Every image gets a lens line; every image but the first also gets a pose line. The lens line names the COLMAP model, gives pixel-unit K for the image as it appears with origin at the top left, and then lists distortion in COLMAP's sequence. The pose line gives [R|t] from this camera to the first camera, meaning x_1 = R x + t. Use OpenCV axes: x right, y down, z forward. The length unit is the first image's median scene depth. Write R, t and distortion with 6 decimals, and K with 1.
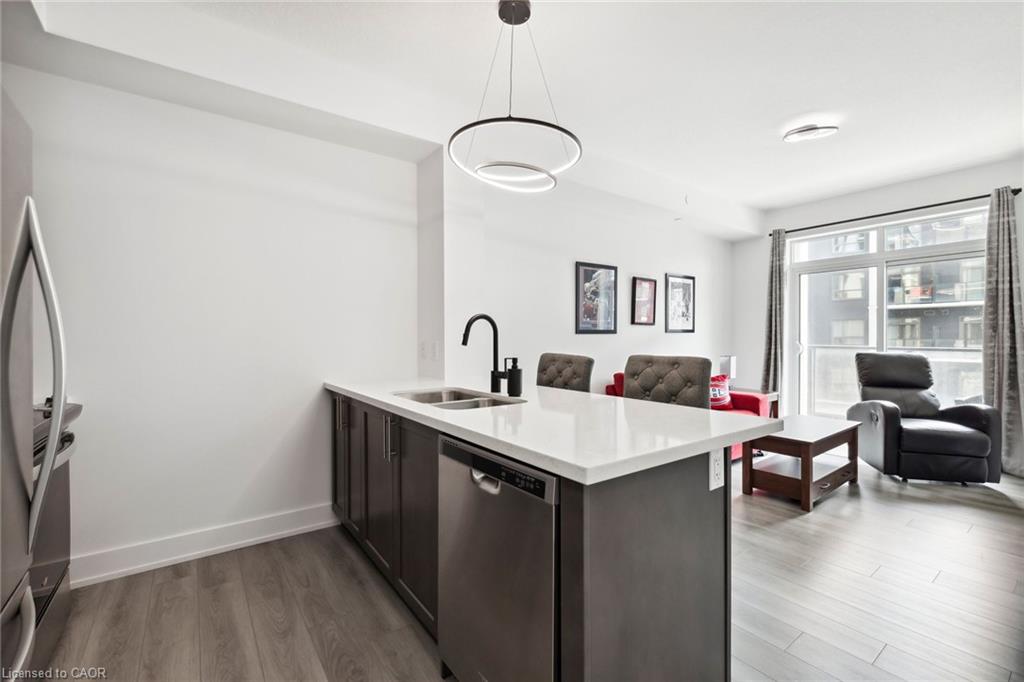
lens RADIAL K [[442.7, 0, 512.2], [0, 442.7, 343.6], [0, 0, 1]] dist [0.000348, 0.000673]
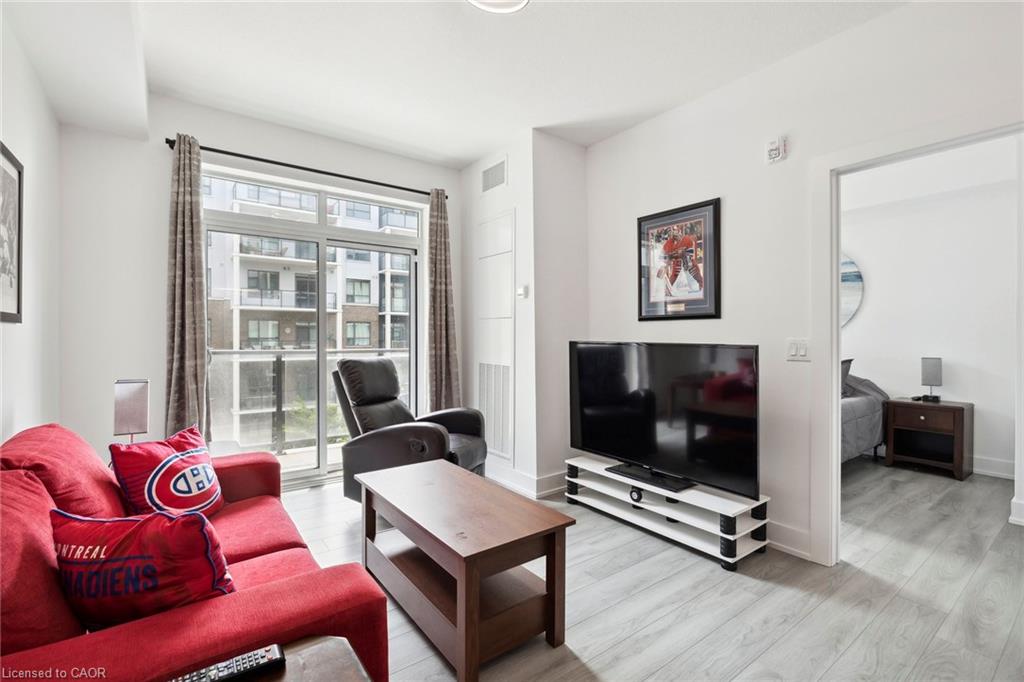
lens RADIAL K [[465.4, 0, 510.2], [0, 465.4, 334.8], [0, 0, 1]] dist [-0.003714, -0.001092]
pose [[-0.003844, 0.010902, 0.999933, 0.055406], [0.013820, 0.999846, -0.010847, -0.008672], [-0.999897, 0.013777, -0.003994, 0.867468]]
